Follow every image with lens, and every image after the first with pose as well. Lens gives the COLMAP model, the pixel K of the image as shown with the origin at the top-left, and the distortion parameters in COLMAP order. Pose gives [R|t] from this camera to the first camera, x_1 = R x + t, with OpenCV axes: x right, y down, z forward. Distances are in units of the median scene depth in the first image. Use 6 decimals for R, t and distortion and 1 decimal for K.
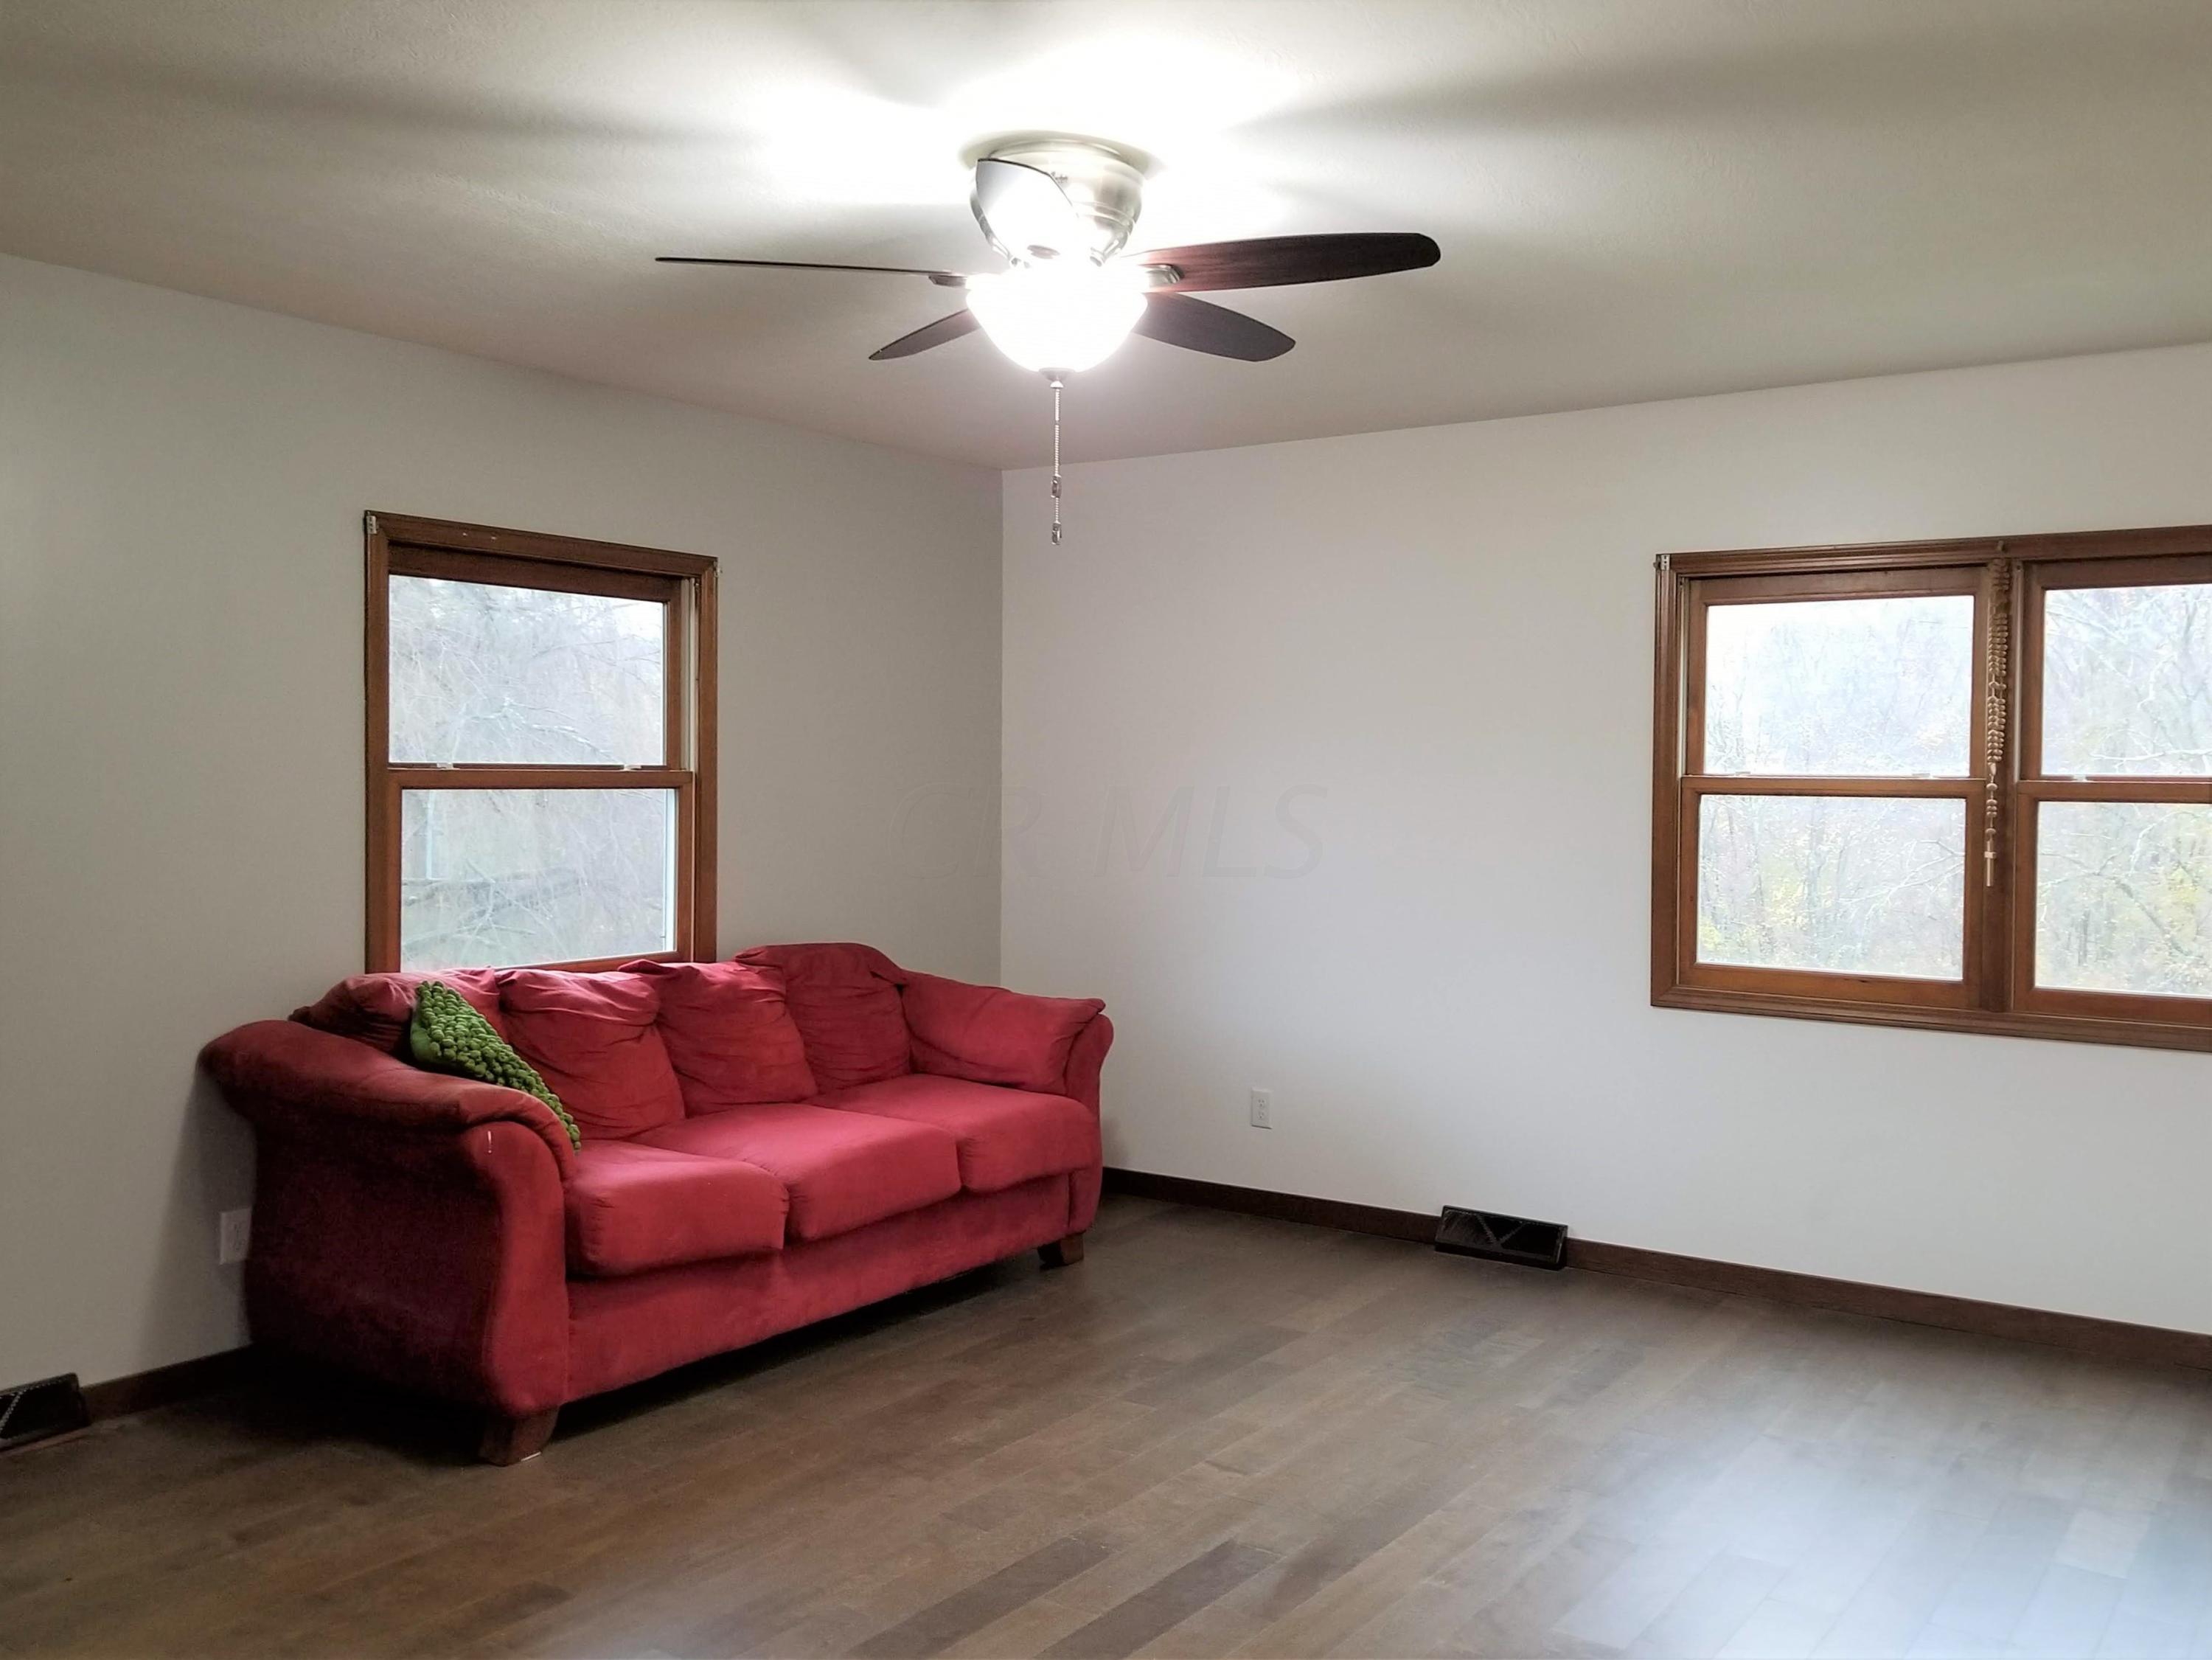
lens RADIAL K [[1907.3, 0, 1150.3], [0, 1907.3, 819.8], [0, 0, 1]] dist [0.073666, -0.003477]
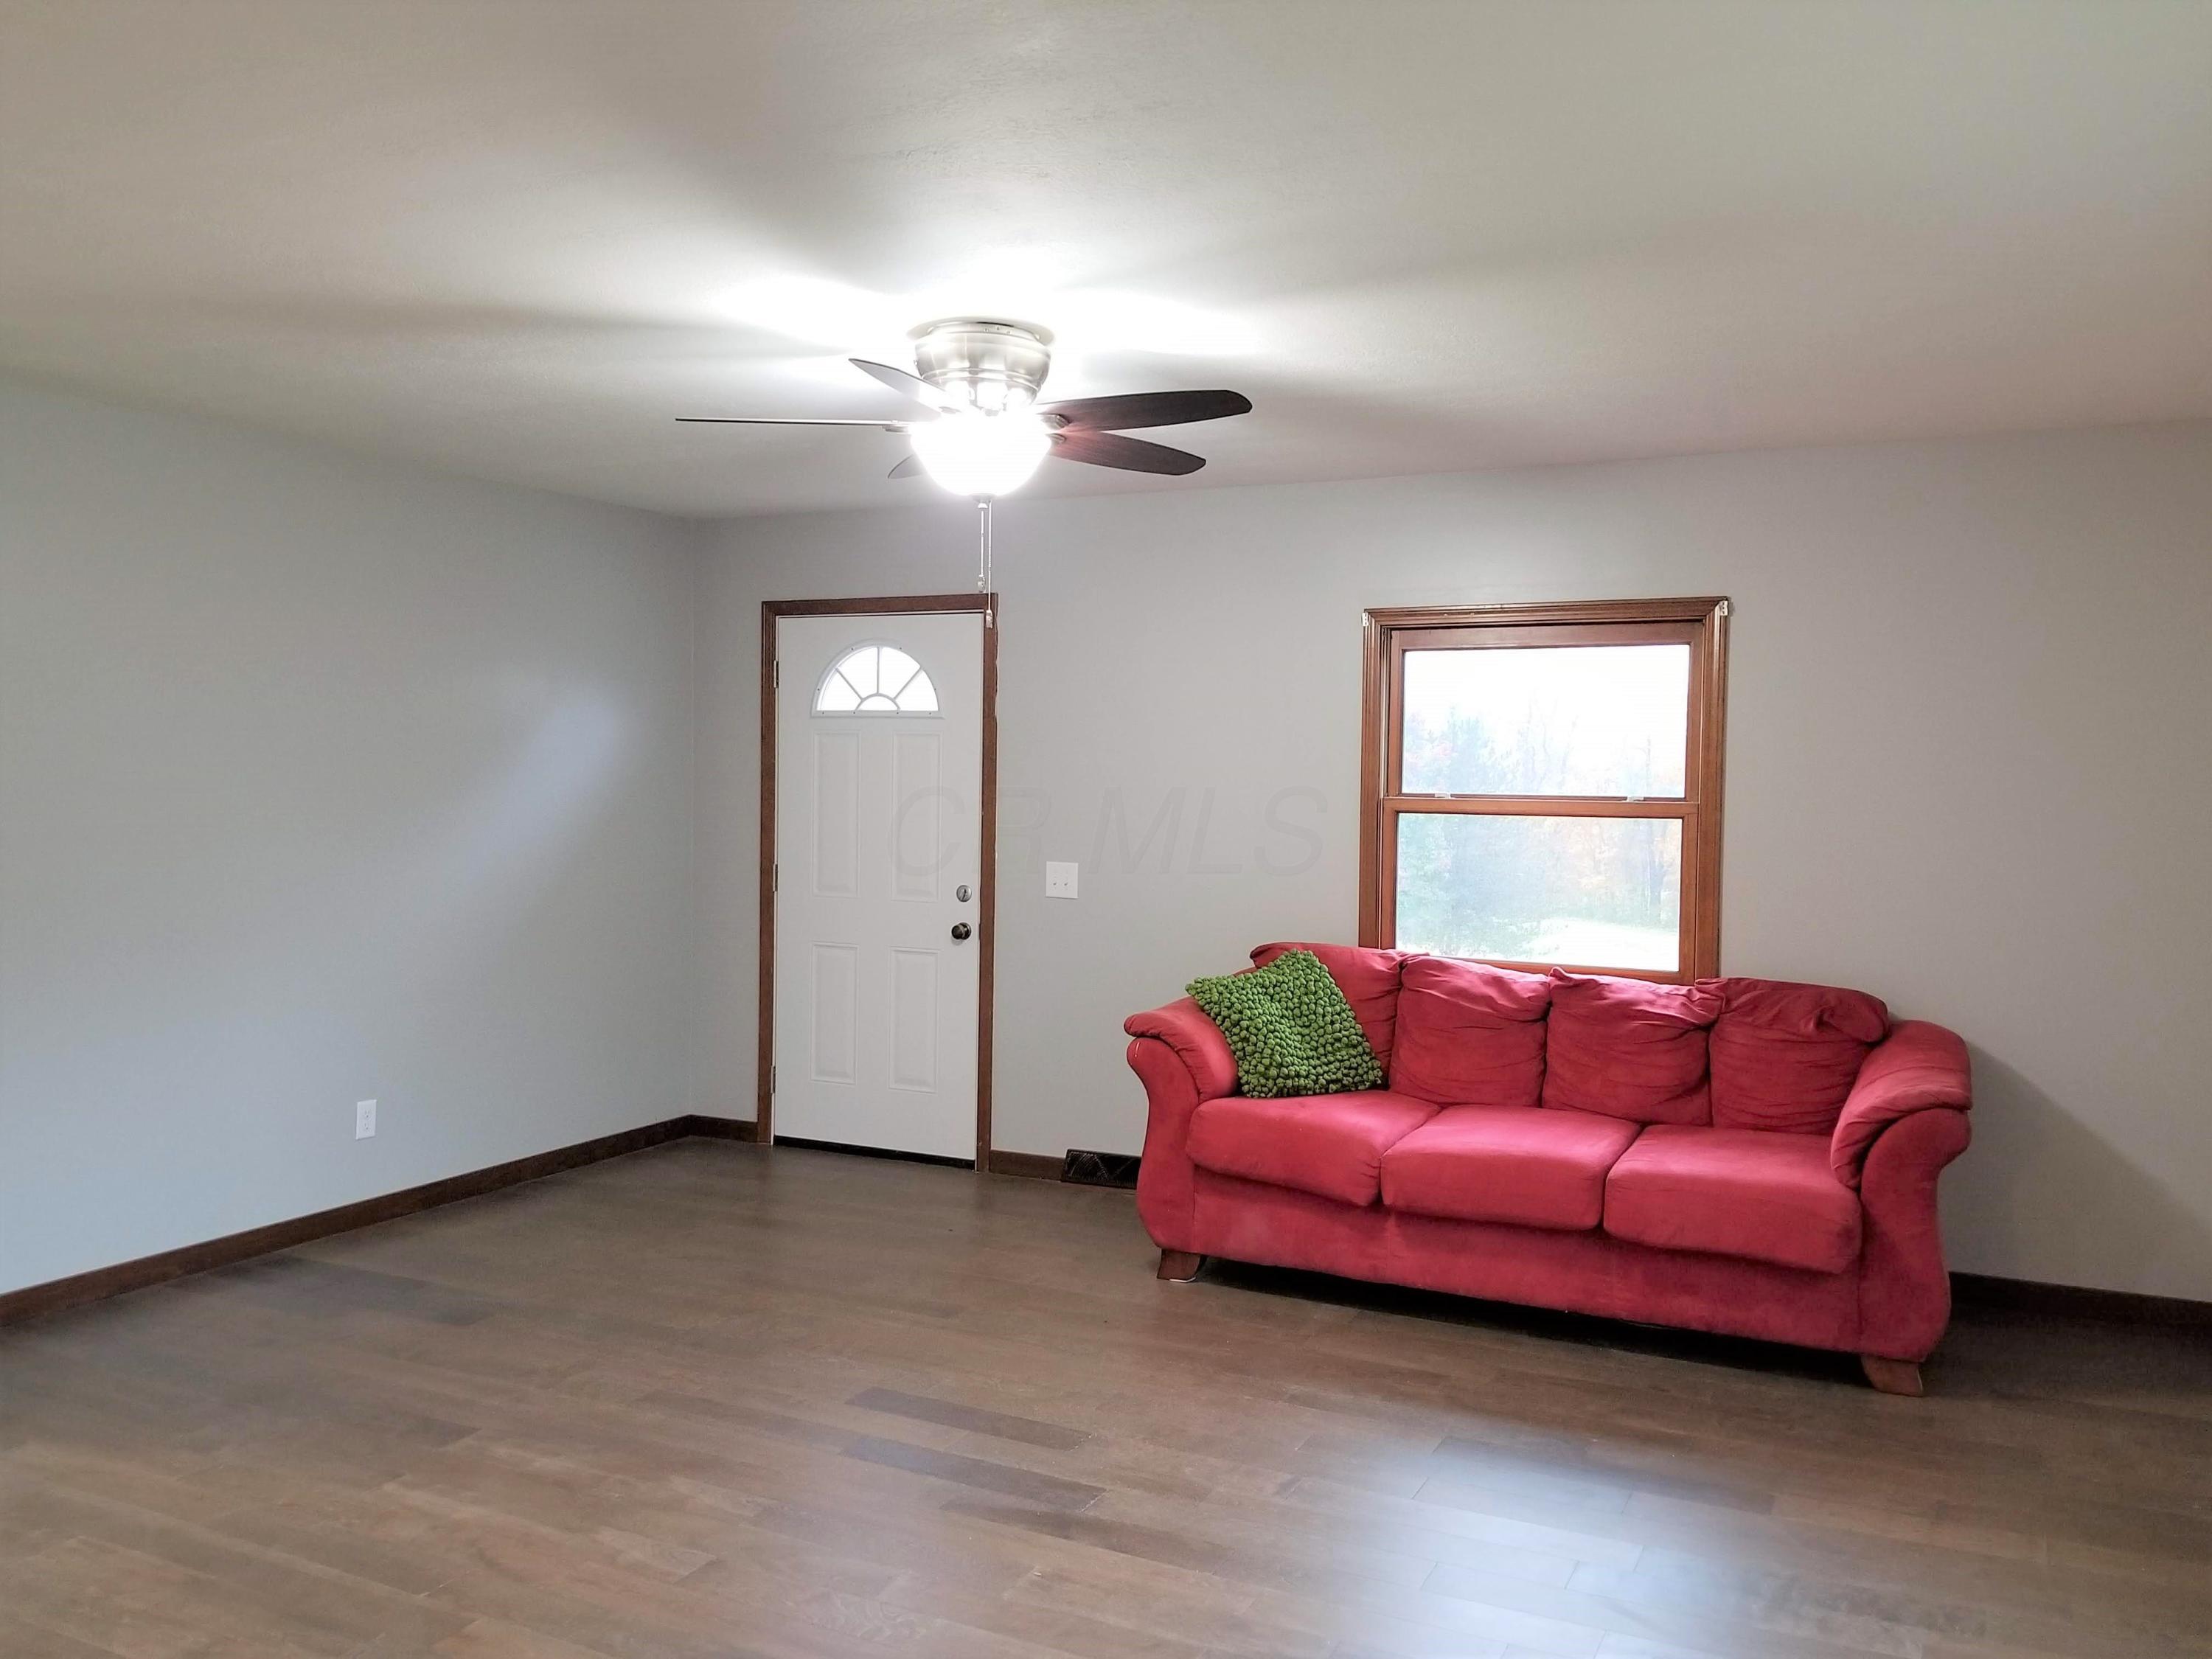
lens RADIAL K [[1730.6, 0, 1097.4], [0, 1730.6, 834.7], [0, 0, 1]] dist [0.082408, -0.089607]
pose [[0.153249, 0.035078, -0.987565, 0.815794], [-0.034967, 0.998936, 0.030055, -0.030999], [0.987569, 0.029927, 0.154312, 0.649944]]
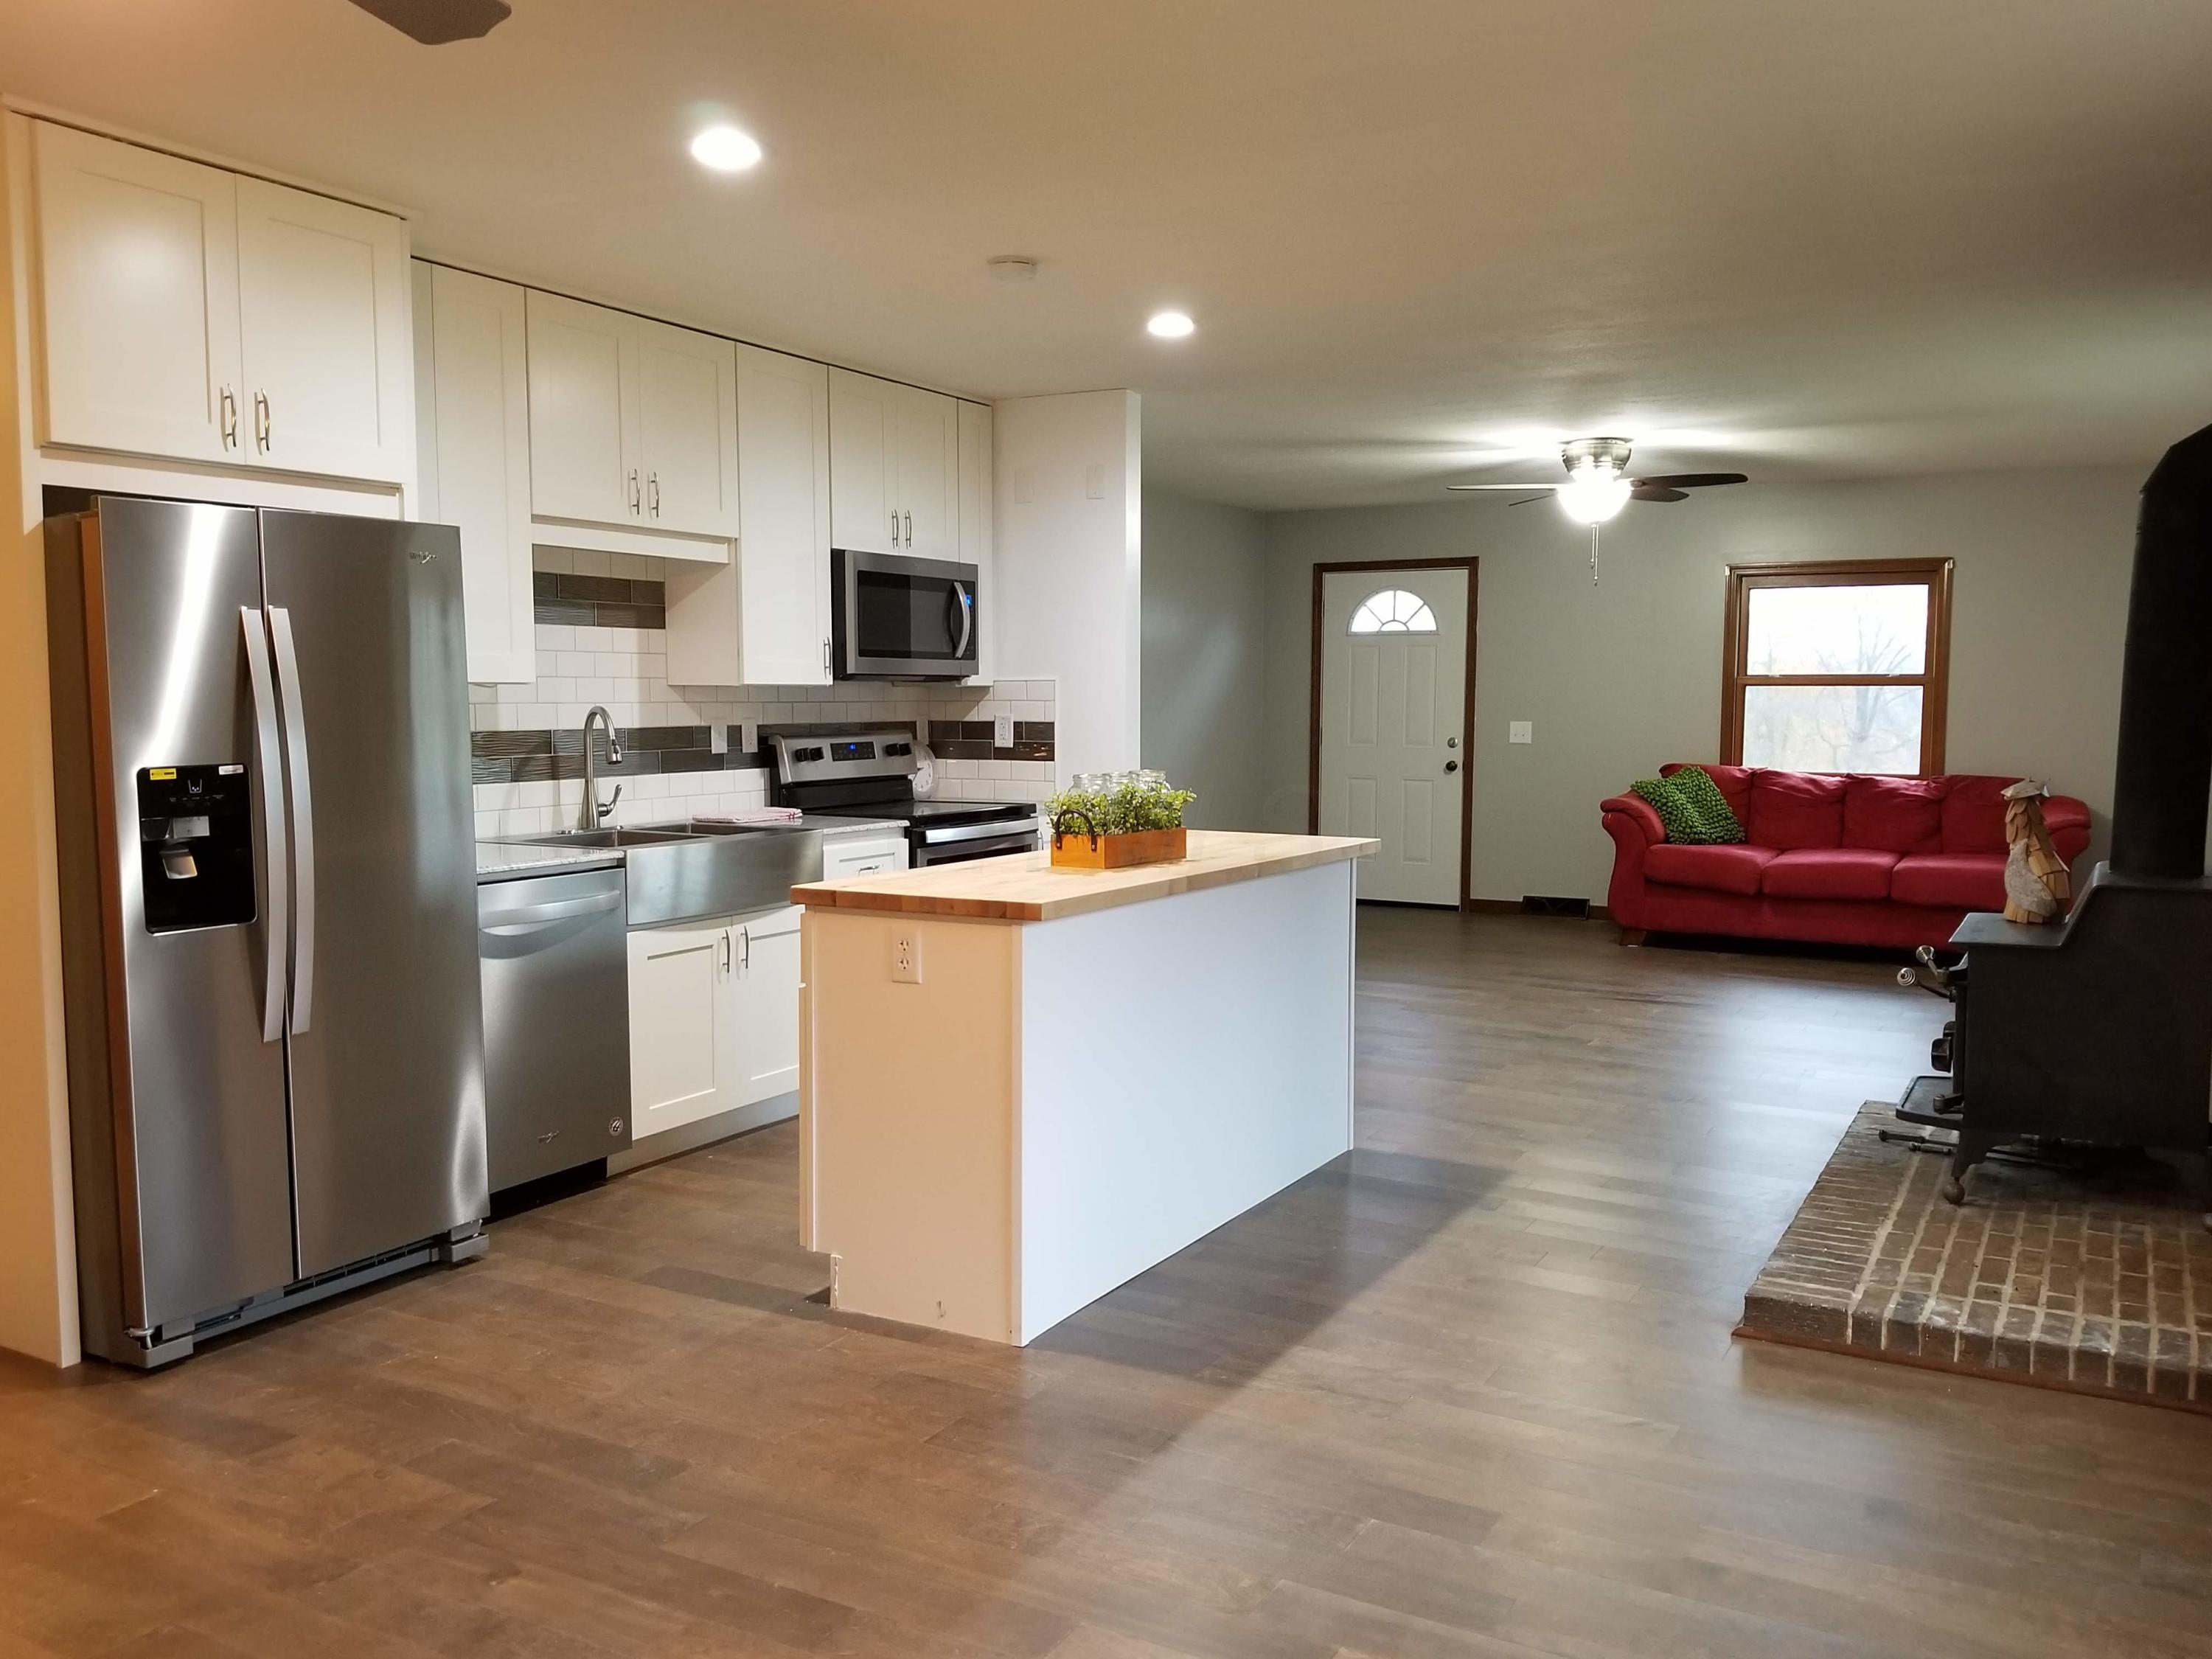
lens RADIAL K [[1730.6, 0, 1107.0], [0, 1730.6, 845.3], [0, 0, 1]] dist [0.082408, -0.089607]
pose [[0.113247, 0.085062, -0.989919, 1.662484], [-0.025420, 0.996250, 0.082698, 0.020513], [0.993242, 0.015799, 0.114984, 0.032952]]
